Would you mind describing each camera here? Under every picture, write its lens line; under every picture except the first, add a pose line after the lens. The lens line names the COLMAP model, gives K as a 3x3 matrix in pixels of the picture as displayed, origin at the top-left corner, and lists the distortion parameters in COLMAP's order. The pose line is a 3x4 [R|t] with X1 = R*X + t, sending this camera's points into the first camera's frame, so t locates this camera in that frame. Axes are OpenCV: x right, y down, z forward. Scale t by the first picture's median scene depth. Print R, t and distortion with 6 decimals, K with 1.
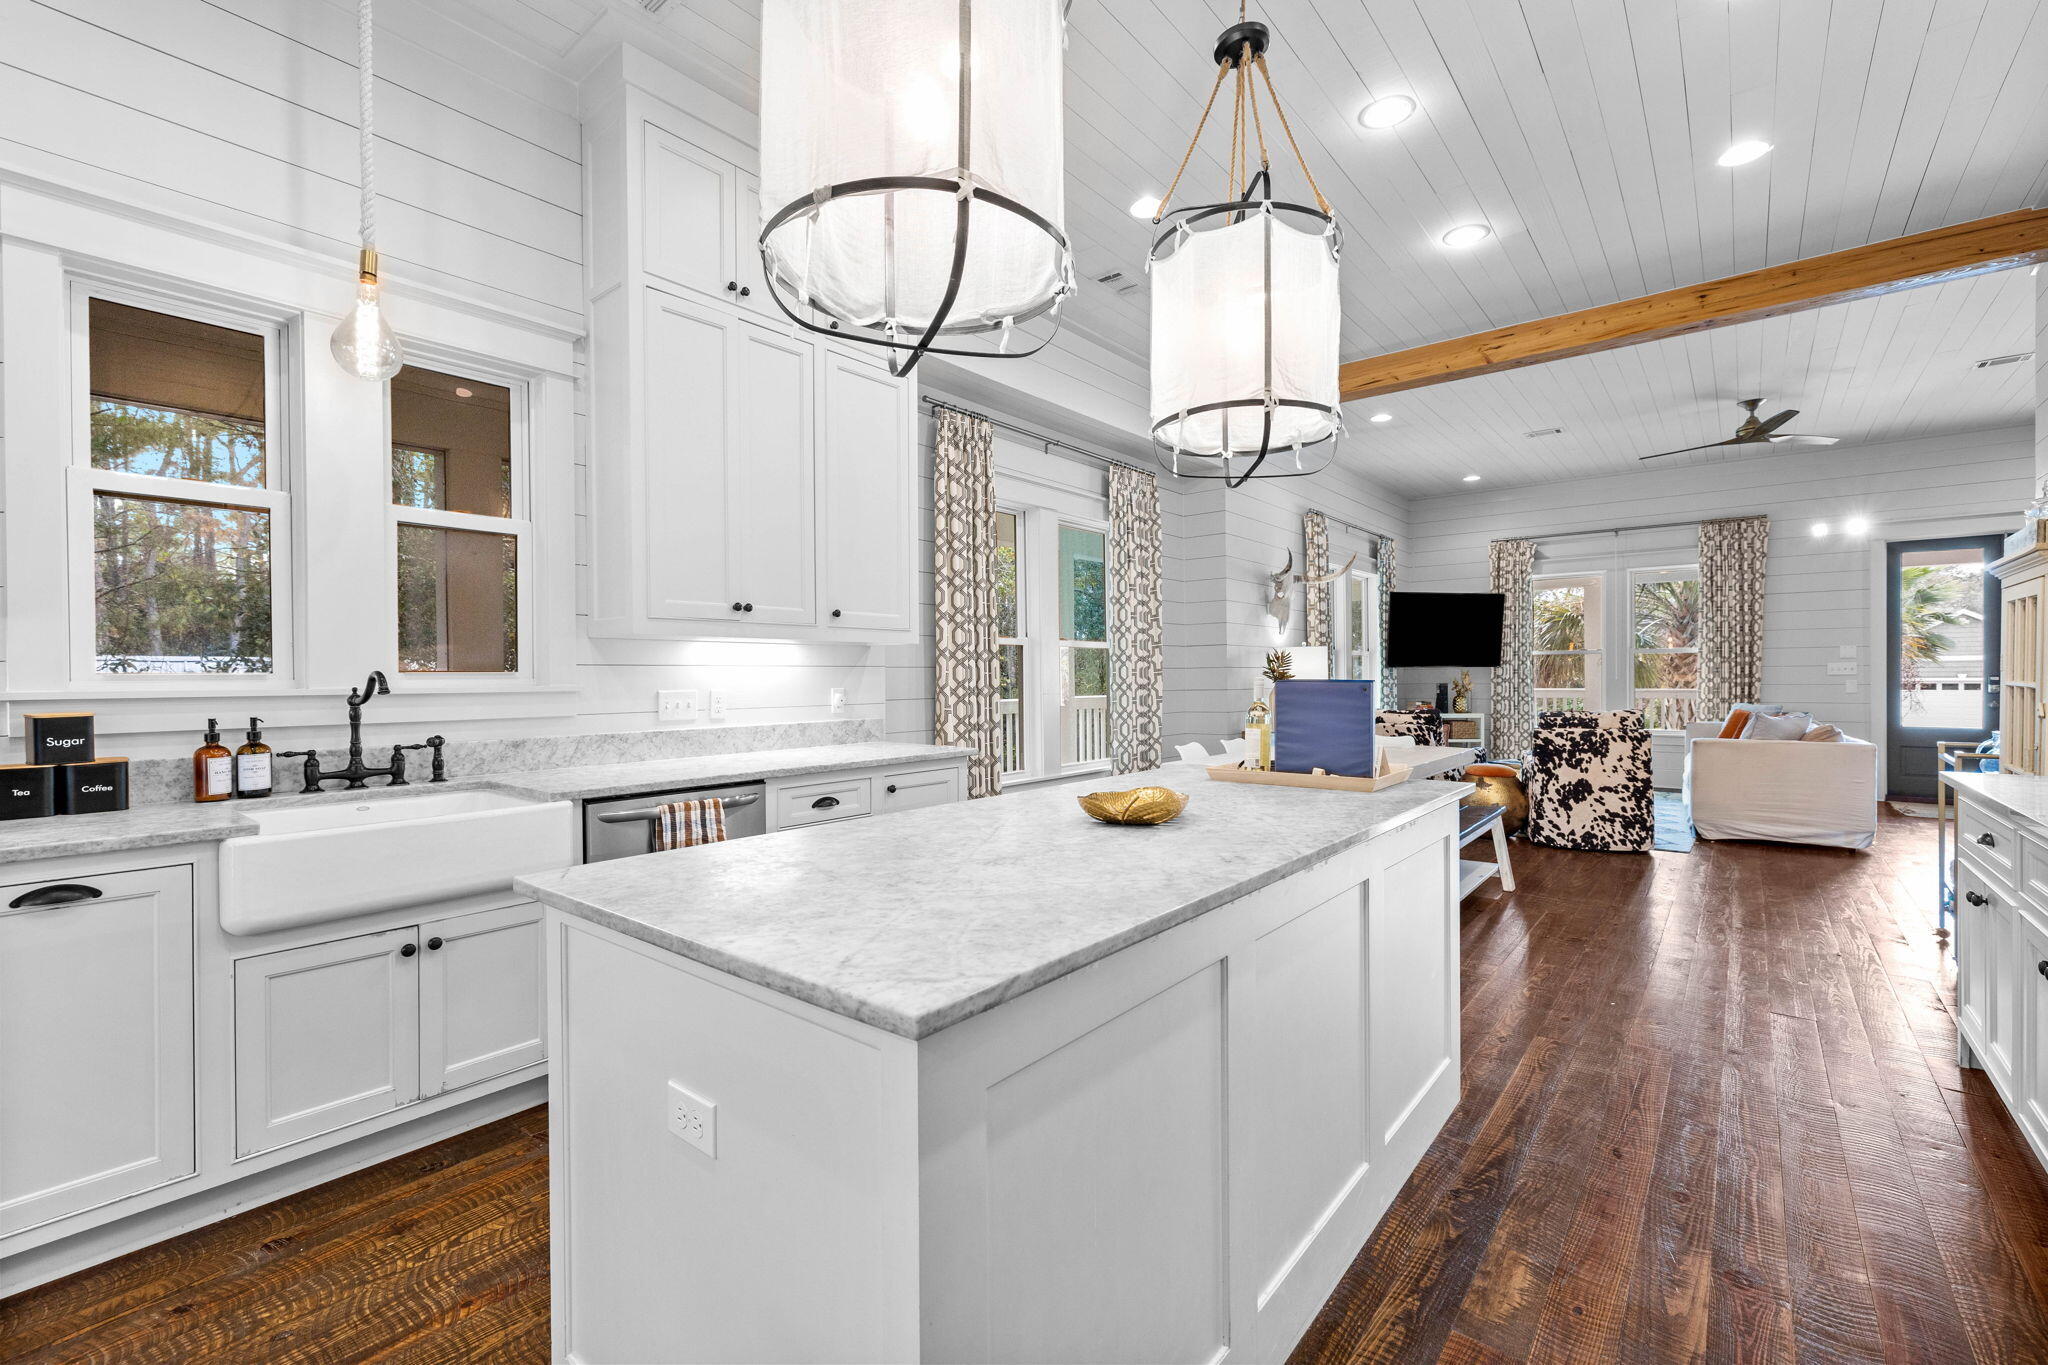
lens RADIAL K [[866.5, 0, 1039.8], [0, 866.5, 691.7], [0, 0, 1]] dist [0.000199, -0.000293]
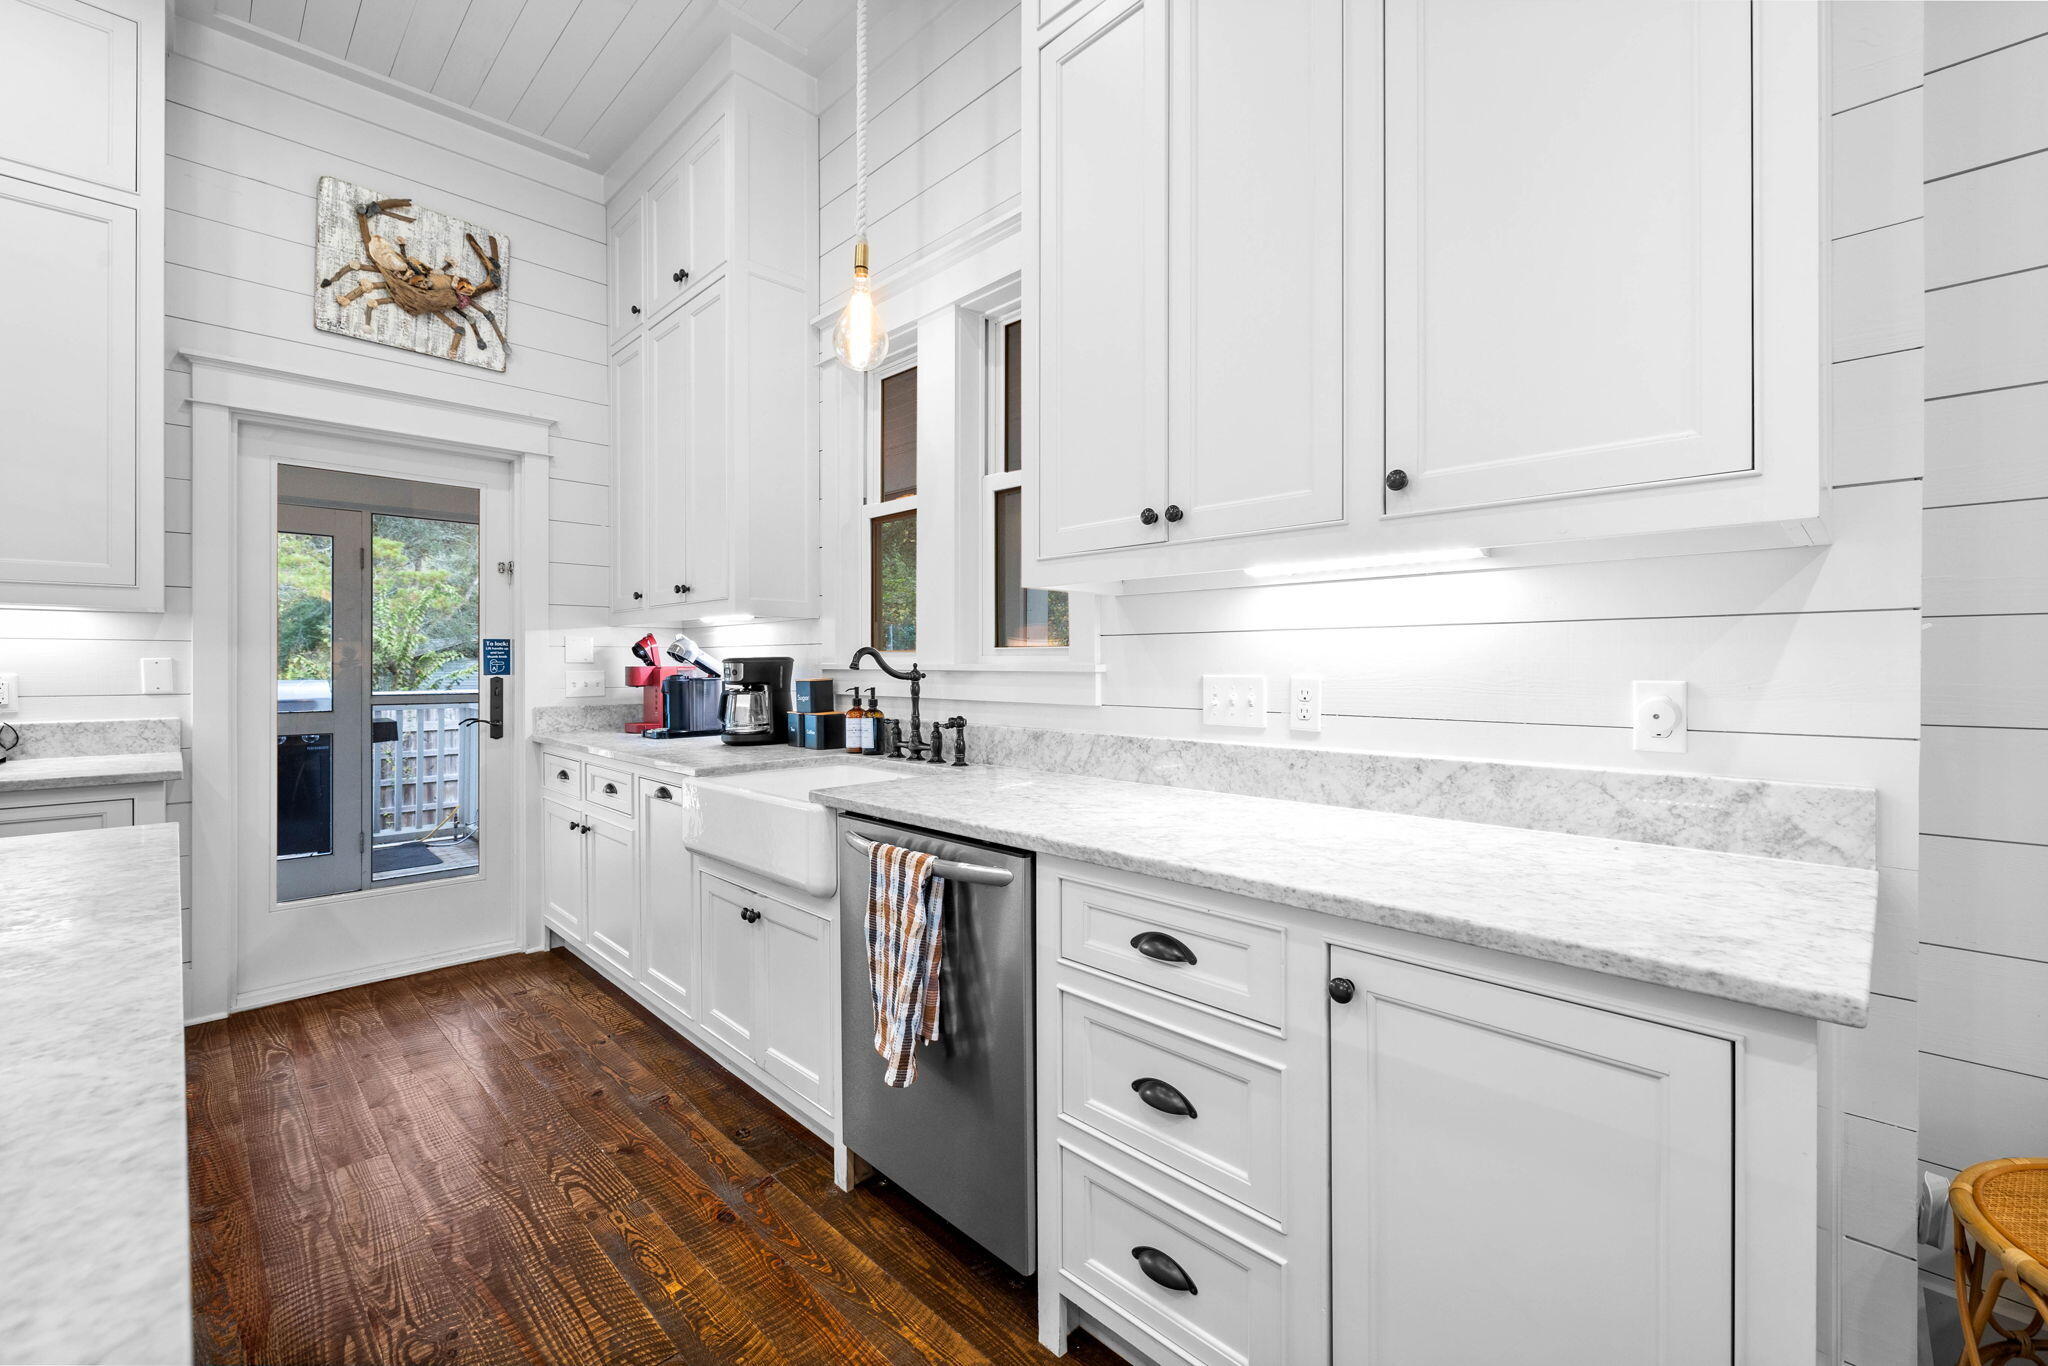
lens RADIAL K [[866.5, 0, 1022.7], [0, 866.5, 669.8], [0, 0, 1]] dist [0.000199, -0.000293]
pose [[-0.121037, 0.017401, -0.992495, 0.147805], [-0.014091, 0.999715, 0.019246, -0.012037], [0.992548, 0.016315, -0.120758, 0.814543]]
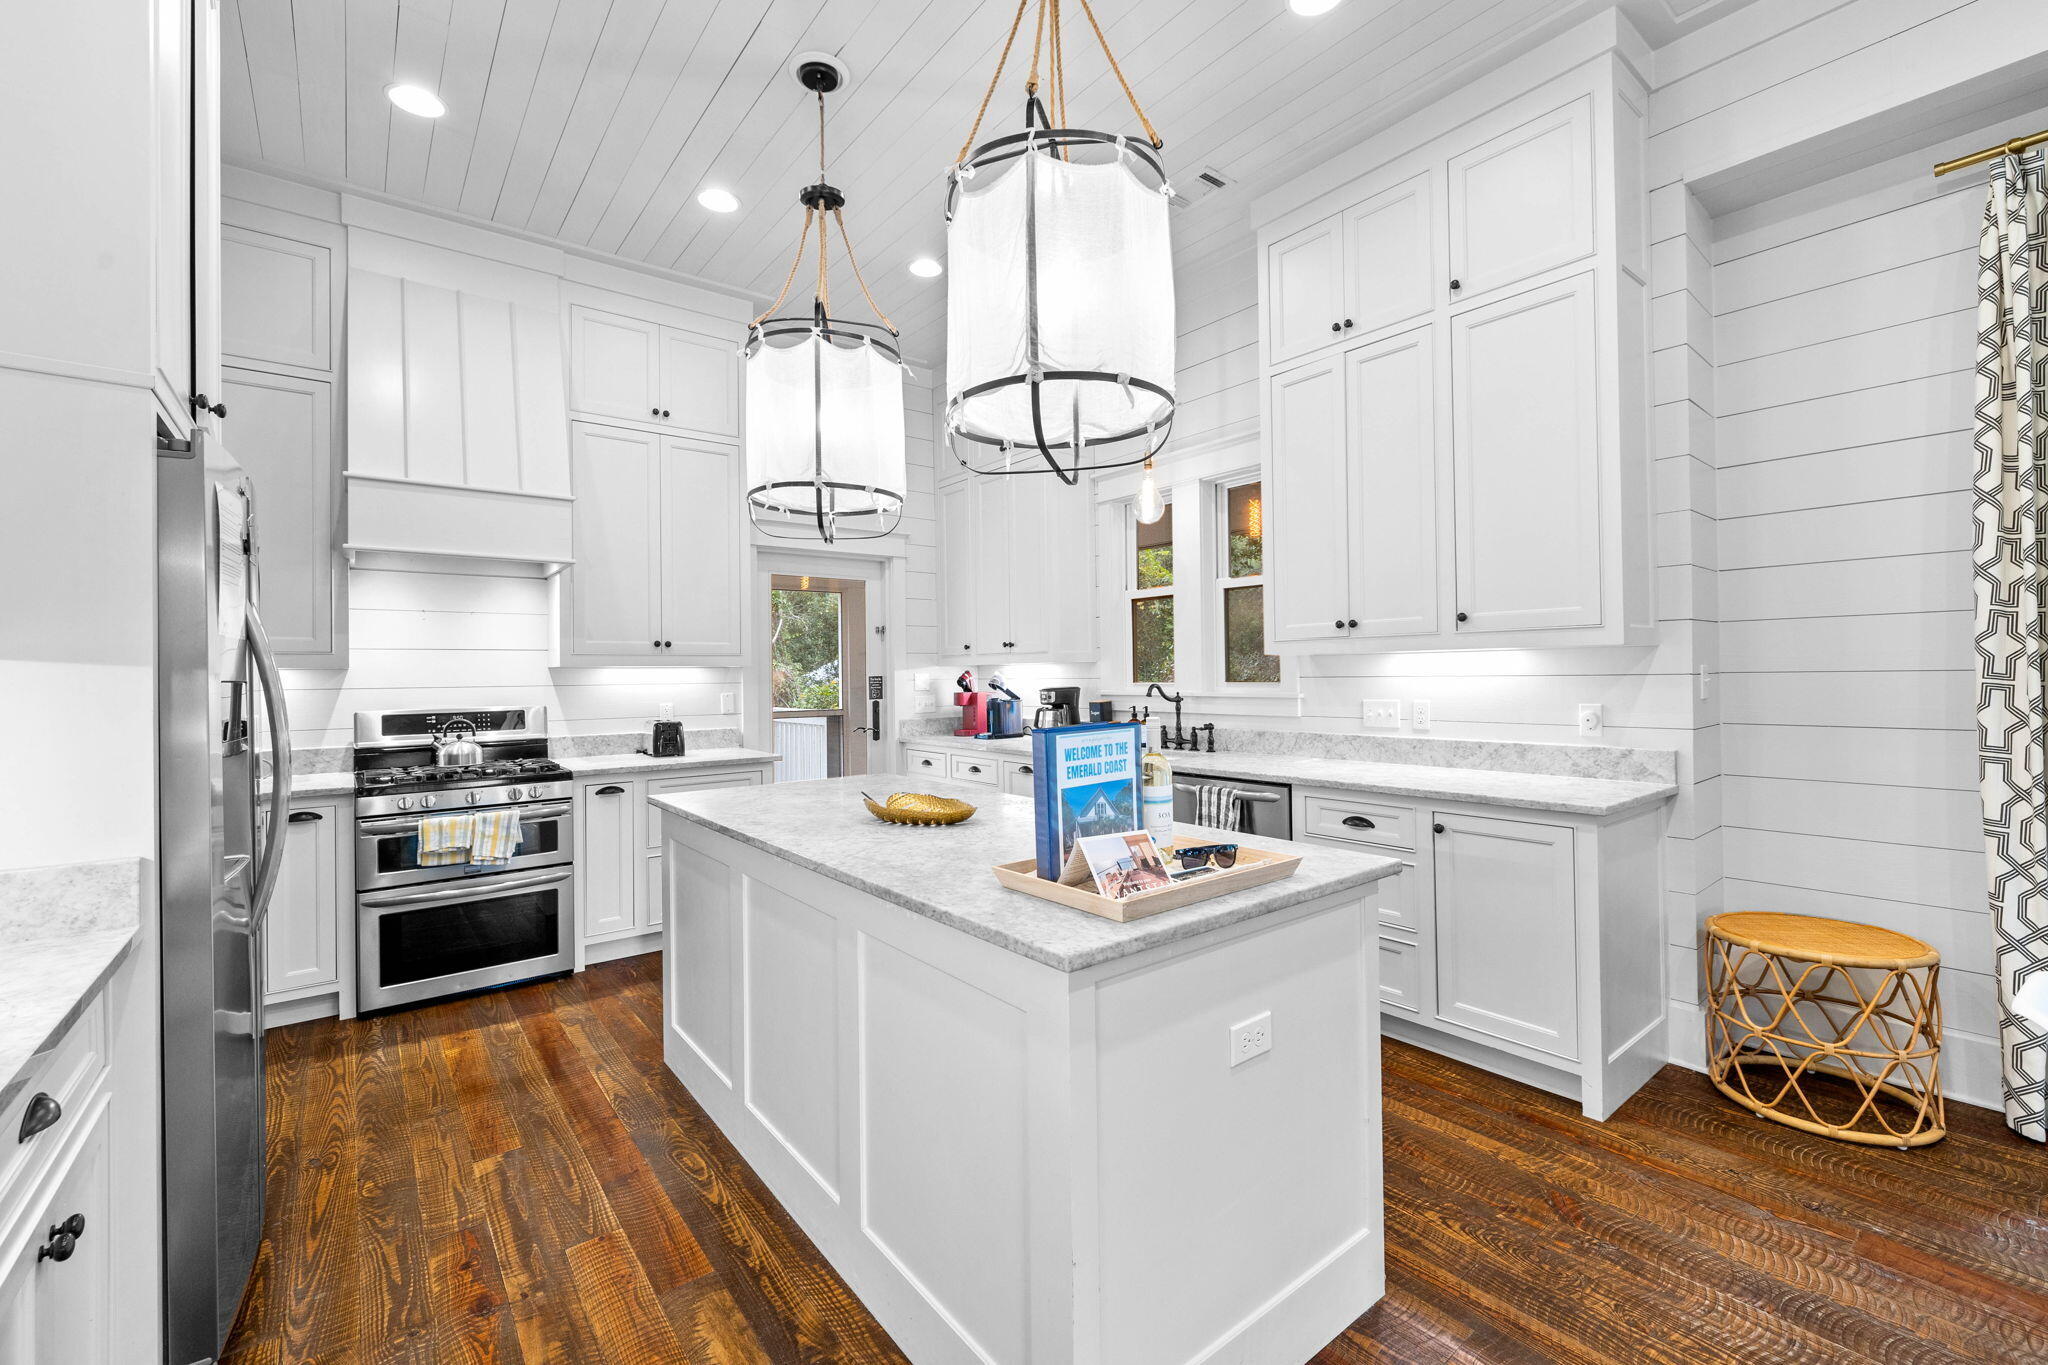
lens RADIAL K [[866.5, 0, 1018.7], [0, 866.5, 670.7], [0, 0, 1]] dist [0.000199, -0.000293]
pose [[-0.233222, 0.009566, -0.972376, 0.646669], [0.000459, 0.999953, 0.009727, -0.042415], [0.972423, 0.001823, -0.233215, 0.711503]]
